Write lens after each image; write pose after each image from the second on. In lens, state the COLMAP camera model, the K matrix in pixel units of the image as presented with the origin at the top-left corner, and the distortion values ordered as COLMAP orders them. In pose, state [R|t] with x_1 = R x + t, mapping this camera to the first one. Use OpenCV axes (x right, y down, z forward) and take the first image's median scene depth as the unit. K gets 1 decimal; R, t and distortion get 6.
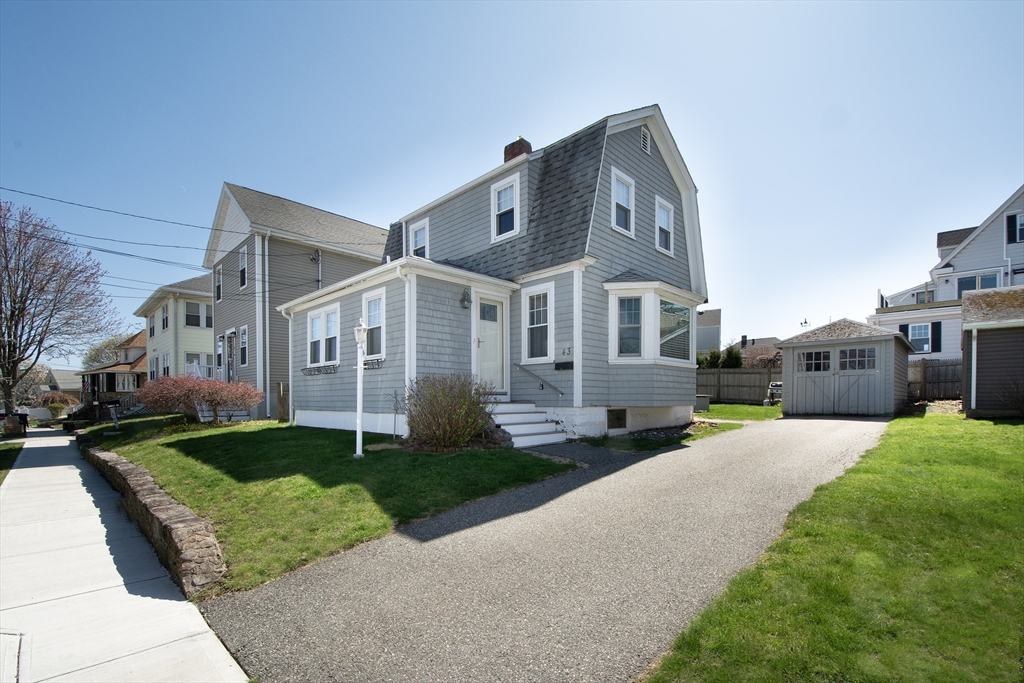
lens RADIAL K [[467.4, 0, 514.4], [0, 467.4, 425.0], [0, 0, 1]] dist [0.001602, -0.000012]
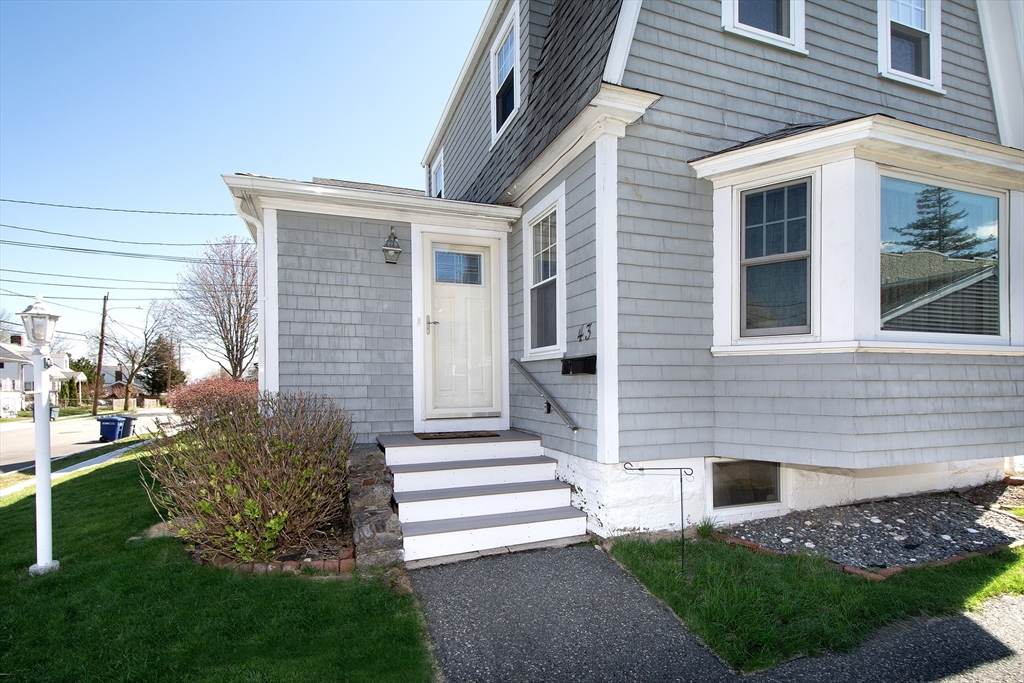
lens RADIAL K [[451.4, 0, 459.4], [0, 451.4, 388.4], [0, 0, 1]] dist [0.019934, -0.006951]
pose [[0.872305, 0.007566, -0.488904, 0.205844], [-0.025759, 0.999203, -0.030496, -0.084602], [0.488283, 0.039195, 0.871804, 0.547351]]
